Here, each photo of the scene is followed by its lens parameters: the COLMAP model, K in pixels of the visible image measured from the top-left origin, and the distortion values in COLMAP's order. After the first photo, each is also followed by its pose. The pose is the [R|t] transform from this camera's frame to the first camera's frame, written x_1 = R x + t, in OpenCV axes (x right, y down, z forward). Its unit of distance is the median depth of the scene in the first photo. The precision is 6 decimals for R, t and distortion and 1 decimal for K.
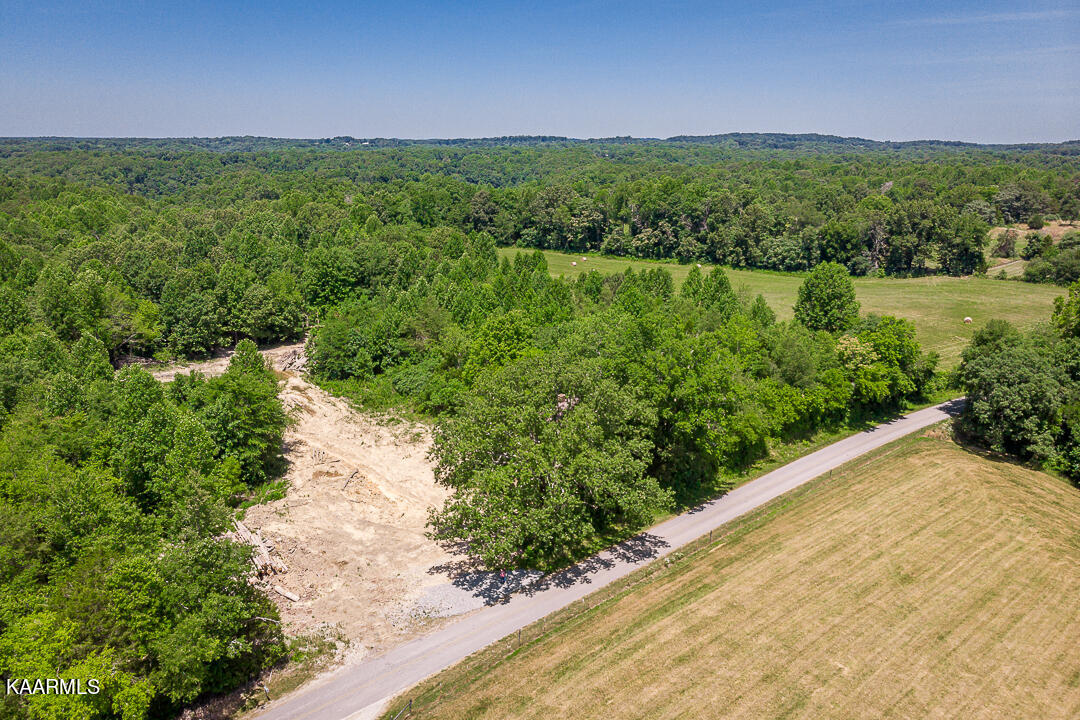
lens RADIAL K [[792.3, 0, 534.4], [0, 792.3, 349.9], [0, 0, 1]] dist [0.000467, -0.000354]
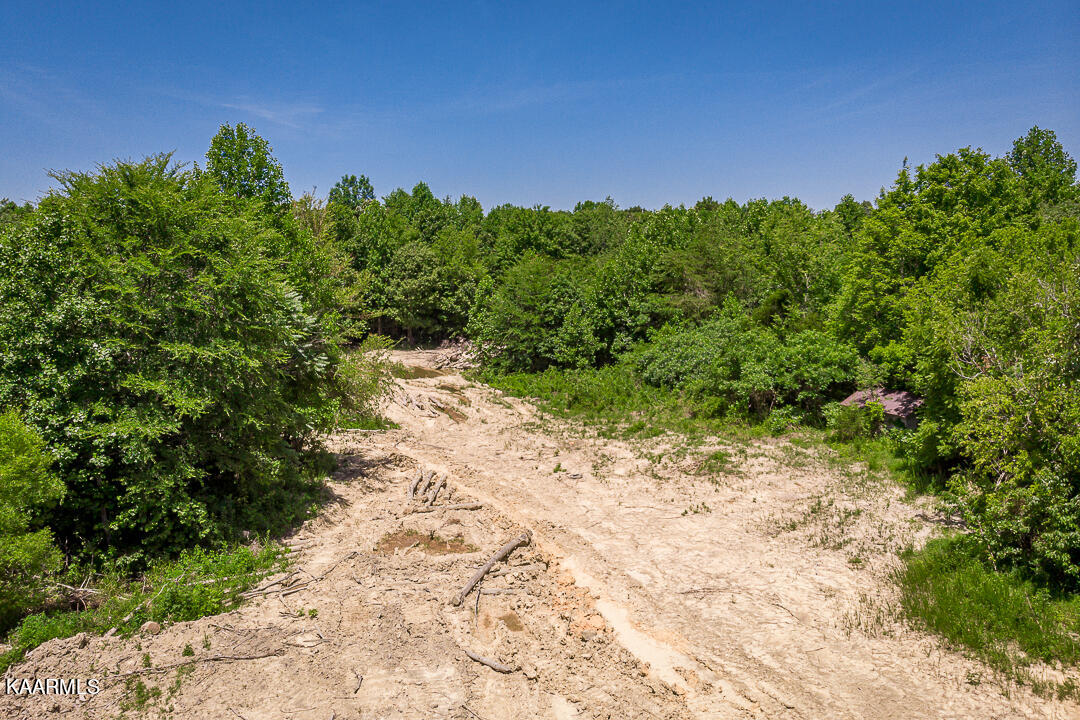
lens RADIAL K [[792.3, 0, 544.9], [0, 792.3, 348.9], [0, 0, 1]] dist [0.000467, -0.000354]
pose [[0.964499, 0.017479, -0.263509, -0.111936], [-0.054159, 0.989691, -0.132586, 0.095203], [0.258475, 0.142151, 0.955502, 0.560626]]
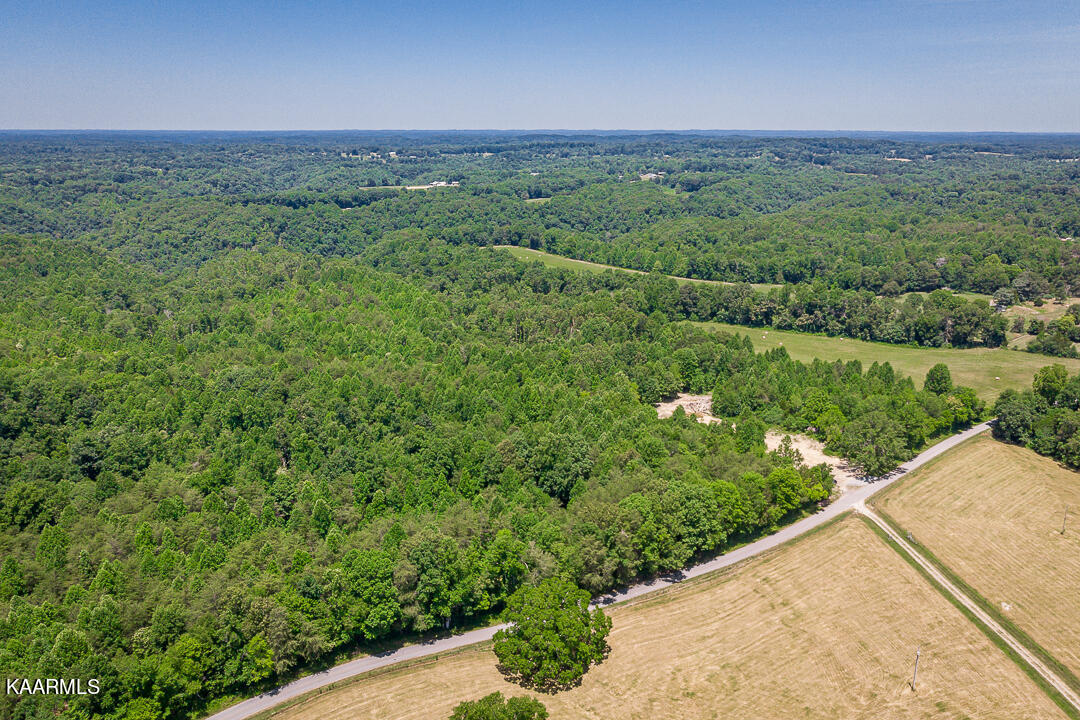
lens RADIAL K [[887.5, 0, 554.5], [0, 887.5, 388.9], [0, 0, 1]] dist [0.000008, -0.016667]
pose [[0.999065, -0.020881, 0.037867, -0.915875], [0.019338, 0.998985, 0.040676, -0.170571], [-0.038678, -0.039906, 0.998455, -1.666887]]
